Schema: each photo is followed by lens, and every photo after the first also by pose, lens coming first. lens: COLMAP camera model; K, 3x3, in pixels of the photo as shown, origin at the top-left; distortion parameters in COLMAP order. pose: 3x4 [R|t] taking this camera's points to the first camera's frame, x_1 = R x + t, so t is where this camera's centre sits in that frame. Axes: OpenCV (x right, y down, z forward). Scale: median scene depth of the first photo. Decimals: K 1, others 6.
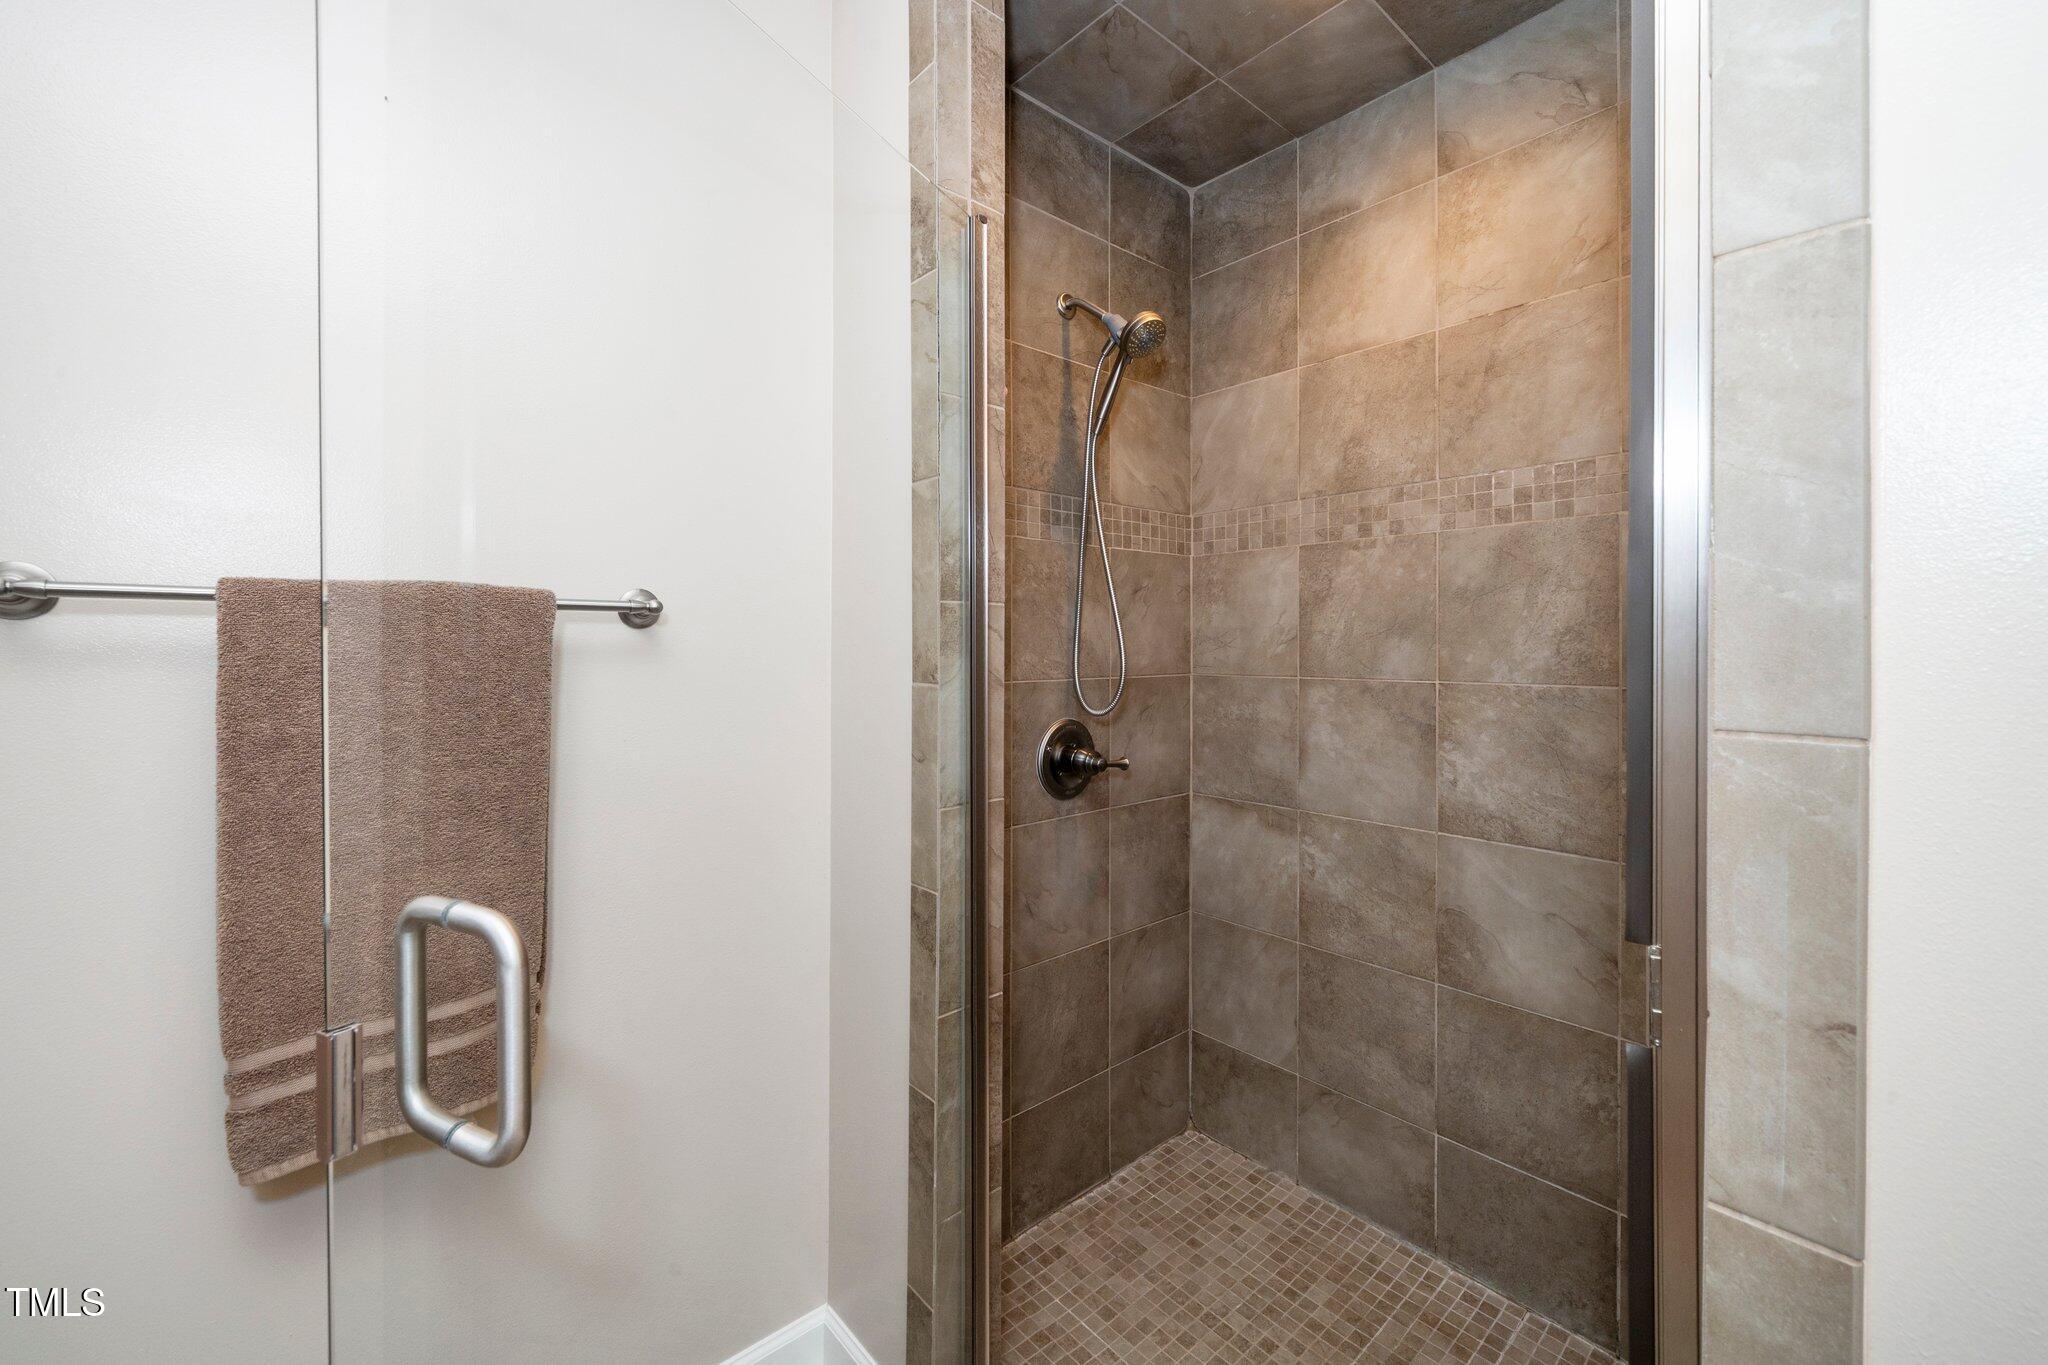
lens RADIAL K [[817.8, 0, 1032.0], [0, 817.8, 644.7], [0, 0, 1]] dist [-0.001006, -0.000027]
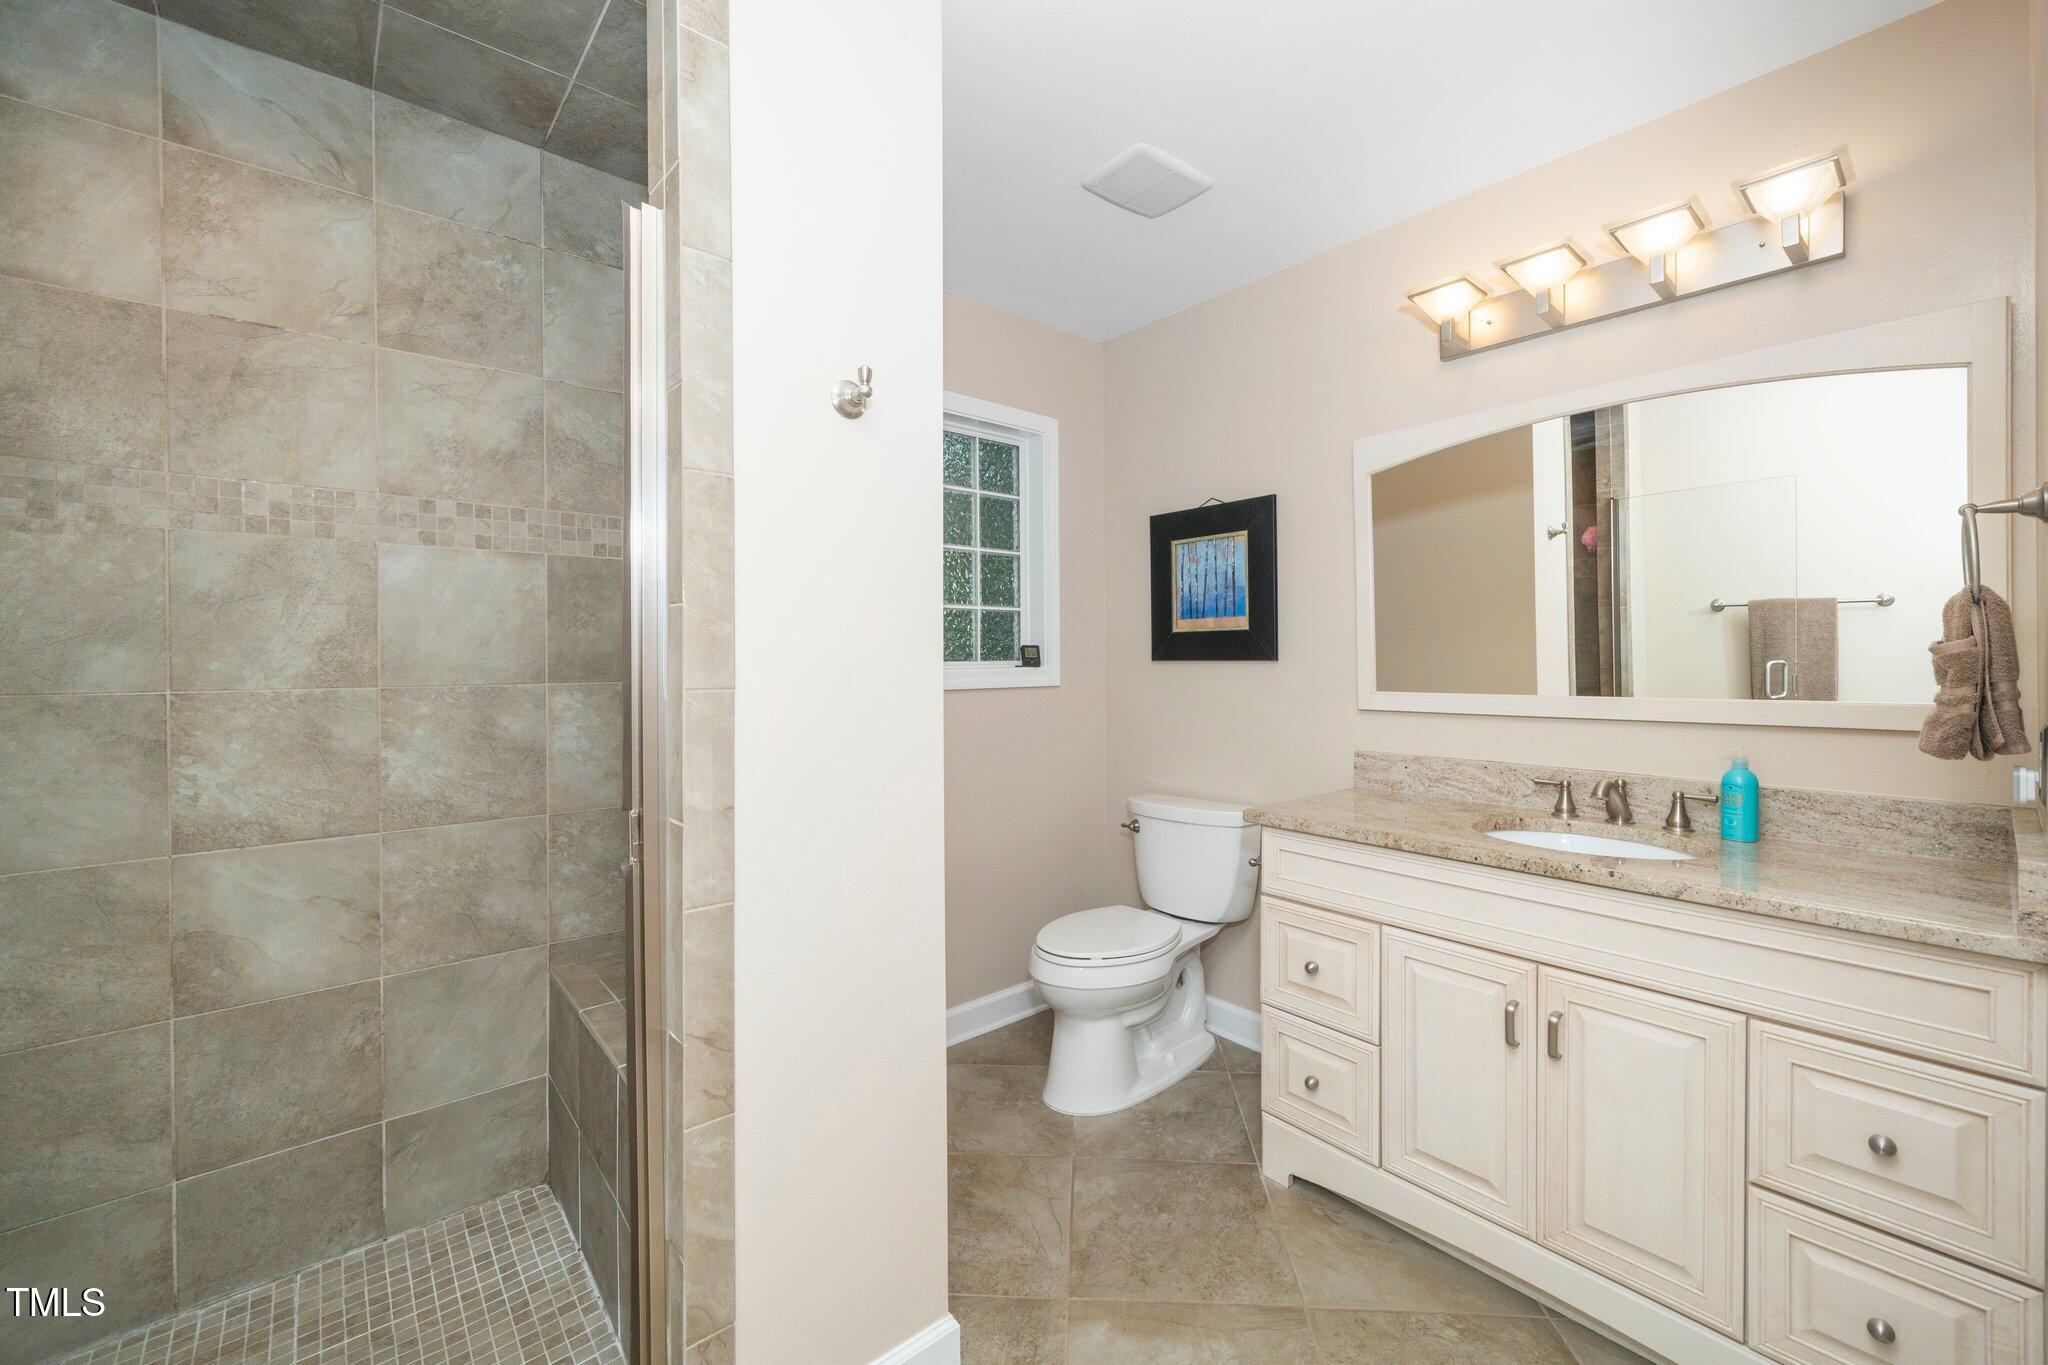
lens RADIAL K [[817.8, 0, 1024.0], [0, 817.8, 665.3], [0, 0, 1]] dist [-0.001006, -0.000027]
pose [[0.016583, -0.010813, 0.999804, -0.421902], [0.000911, 0.999941, 0.010799, 0.006129], [-0.999862, 0.000732, 0.016591, 0.025792]]
